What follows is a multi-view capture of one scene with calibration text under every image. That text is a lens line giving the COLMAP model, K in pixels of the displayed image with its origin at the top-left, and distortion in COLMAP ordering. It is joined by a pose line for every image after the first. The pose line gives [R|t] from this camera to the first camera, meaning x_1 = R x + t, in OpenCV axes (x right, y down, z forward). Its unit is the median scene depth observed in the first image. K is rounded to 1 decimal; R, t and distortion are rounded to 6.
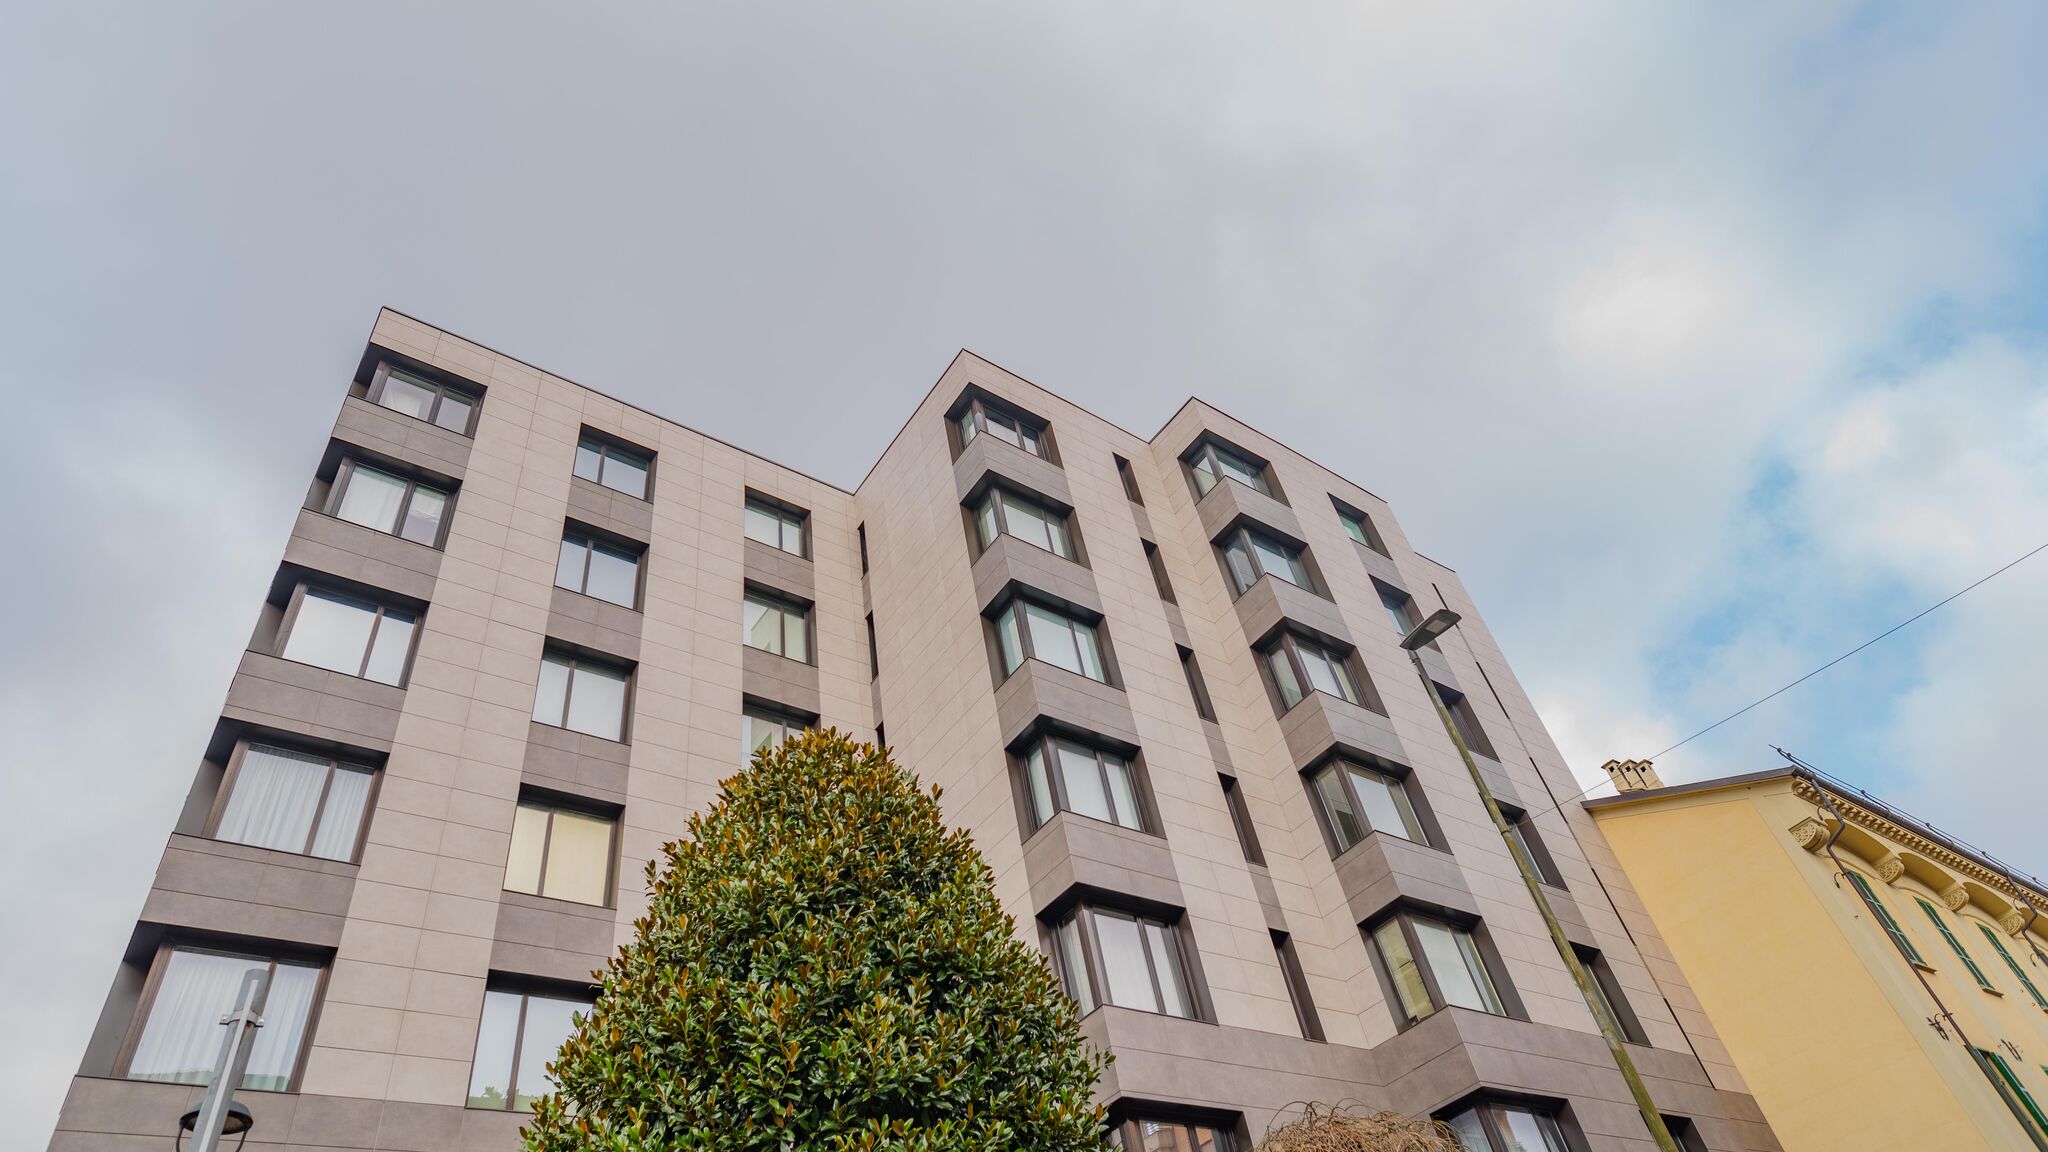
lens RADIAL K [[1189.7, 0, 1023.5], [0, 1189.7, 551.4], [0, 0, 1]] dist [-0.000905, -0.001572]
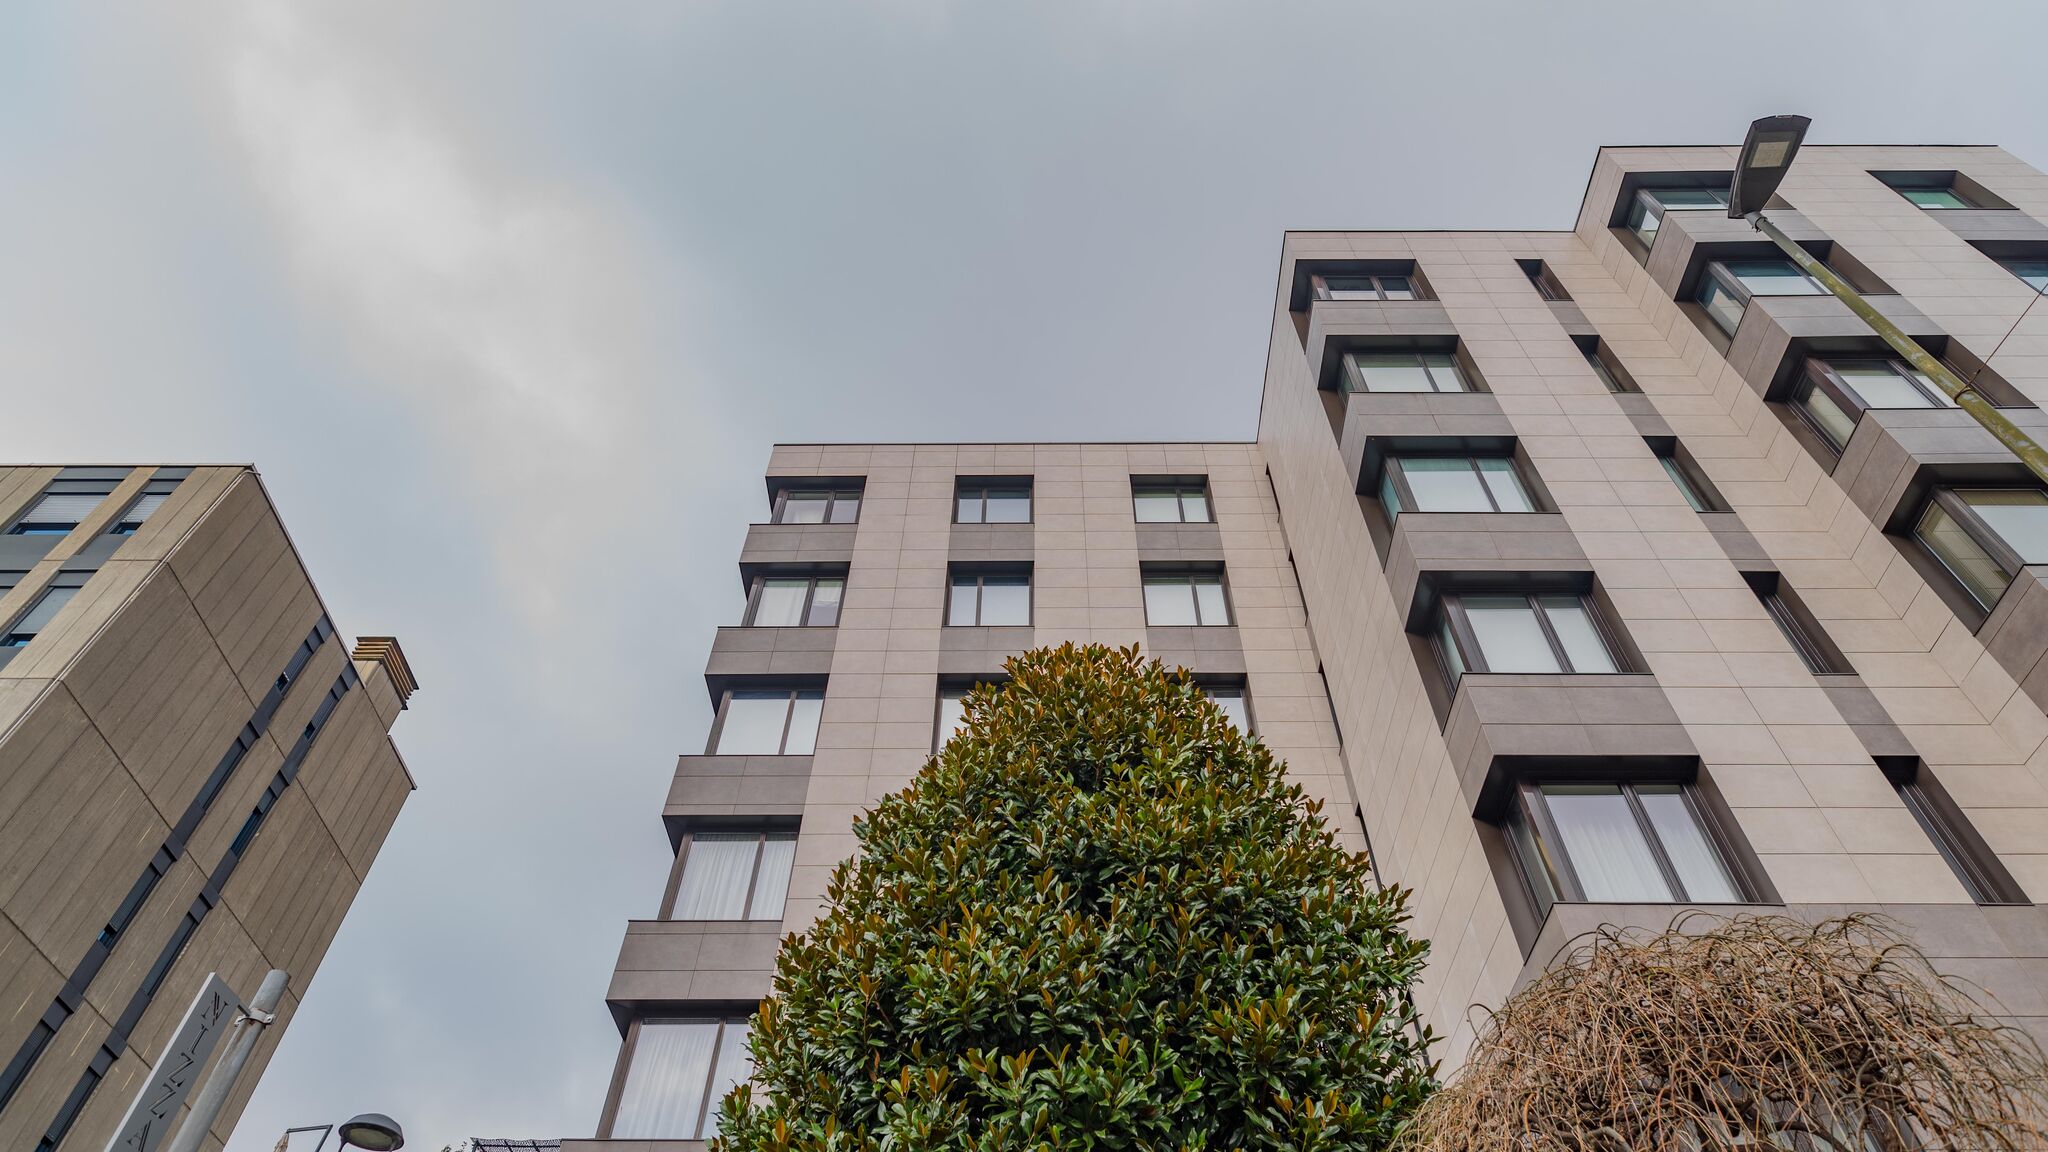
lens RADIAL K [[1189.7, 0, 1023.5], [0, 1189.7, 551.4], [0, 0, 1]] dist [-0.000905, -0.001572]
pose [[0.788507, -0.354620, -0.502495, 0.173505], [0.321511, 0.934174, -0.154754, 0.136981], [0.524297, -0.039533, 0.850617, 0.173758]]
